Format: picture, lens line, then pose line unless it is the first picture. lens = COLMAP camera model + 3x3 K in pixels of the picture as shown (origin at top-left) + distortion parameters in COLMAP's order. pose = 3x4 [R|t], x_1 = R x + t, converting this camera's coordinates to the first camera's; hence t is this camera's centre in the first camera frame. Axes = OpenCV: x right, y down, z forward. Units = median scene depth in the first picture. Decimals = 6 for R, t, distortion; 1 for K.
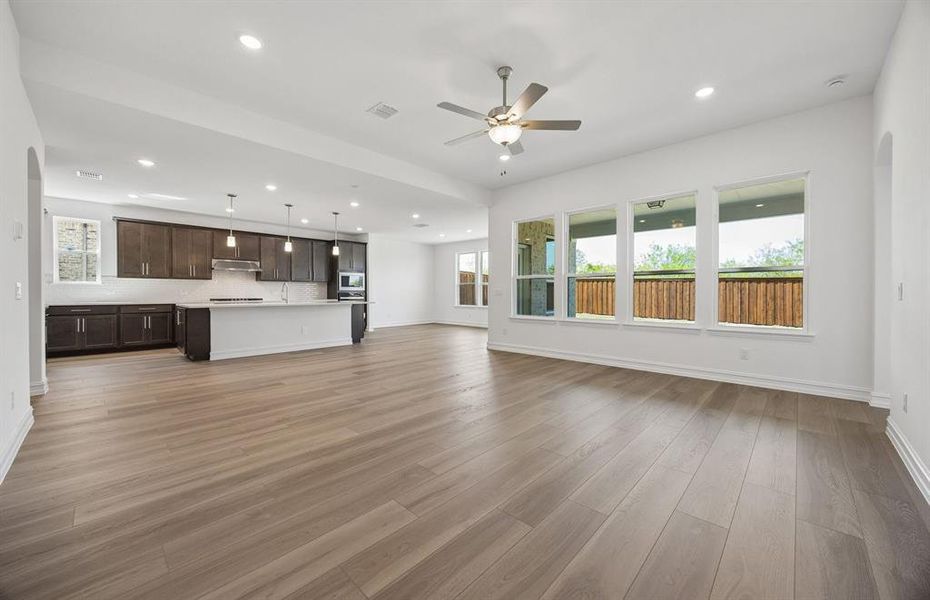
lens RADIAL K [[349.9, 0, 466.2], [0, 349.9, 297.5], [0, 0, 1]] dist [-0.000607, 0.000063]
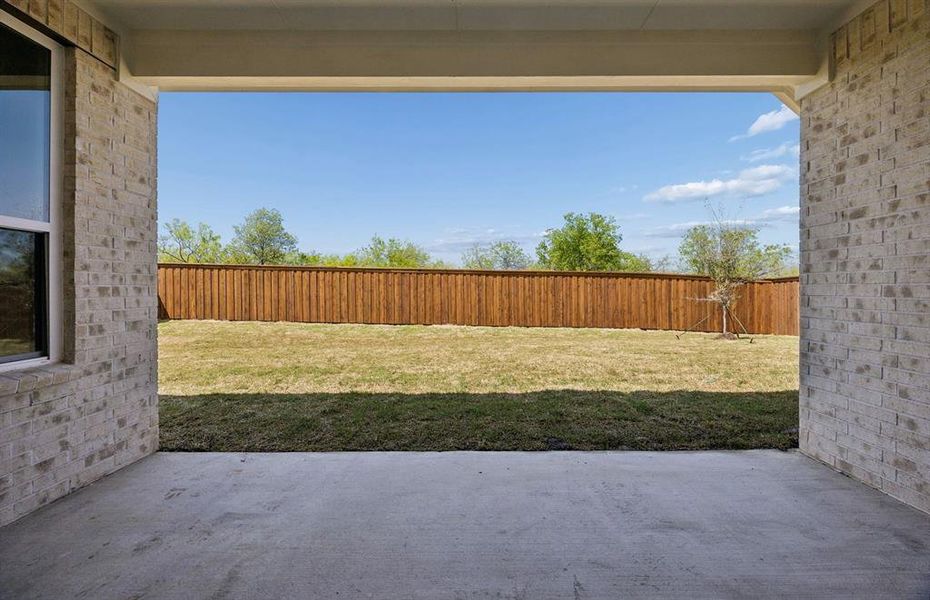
lens RADIAL K [[426.6, 0, 472.9], [0, 426.6, 295.6], [0, 0, 1]] dist [-0.000633, -0.000056]
pose [[0.754666, -0.009512, 0.656040, 0.111452], [0.009761, 0.999947, 0.003271, -0.000407], [-0.656037, 0.003935, 0.754719, 0.233446]]
